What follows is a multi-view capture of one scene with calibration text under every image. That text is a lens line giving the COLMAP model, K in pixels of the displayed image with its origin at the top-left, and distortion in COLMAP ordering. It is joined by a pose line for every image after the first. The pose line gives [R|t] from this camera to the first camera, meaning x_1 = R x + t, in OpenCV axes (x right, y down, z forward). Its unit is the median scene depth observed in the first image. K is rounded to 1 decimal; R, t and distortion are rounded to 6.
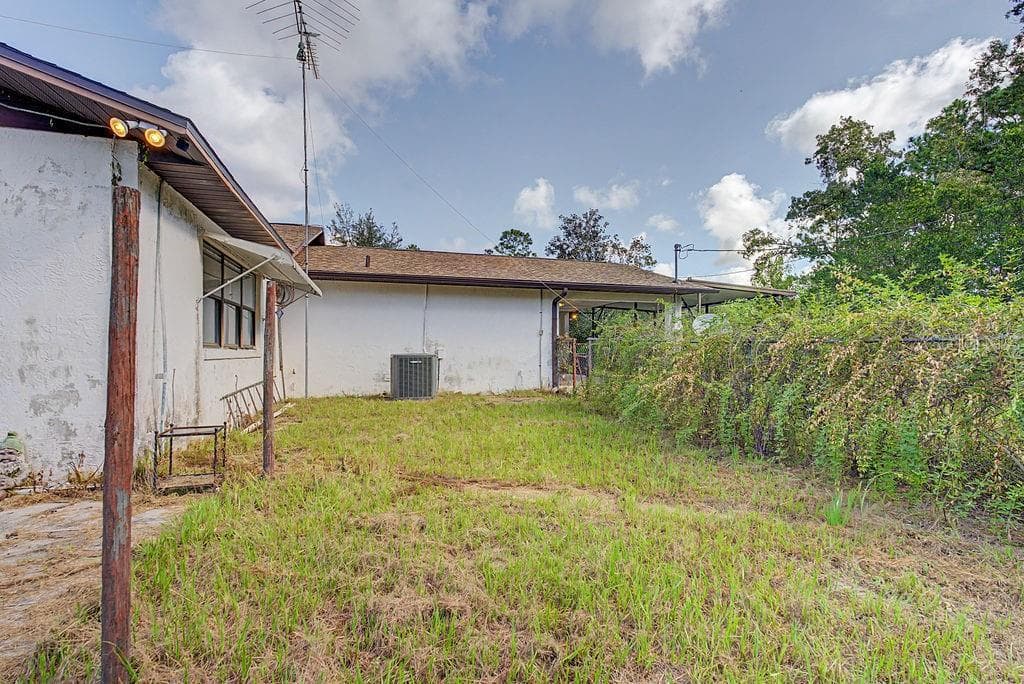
lens RADIAL K [[441.0, 0, 509.9], [0, 441.0, 337.1], [0, 0, 1]] dist [-0.000208, 0.000072]
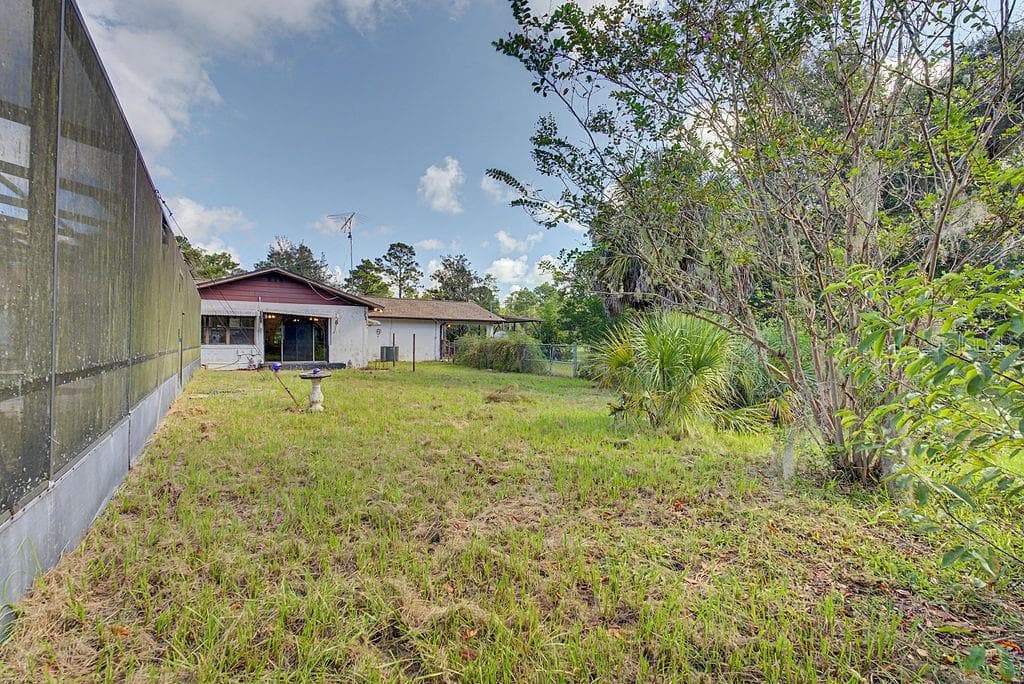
lens RADIAL K [[441.0, 0, 509.9], [0, 441.0, 337.1], [0, 0, 1]] dist [-0.000208, 0.000072]
pose [[0.959937, 0.010589, 0.280017, -0.079047], [-0.016050, 0.999723, 0.017216, -0.022095], [-0.279758, -0.021020, 0.959841, -0.532334]]
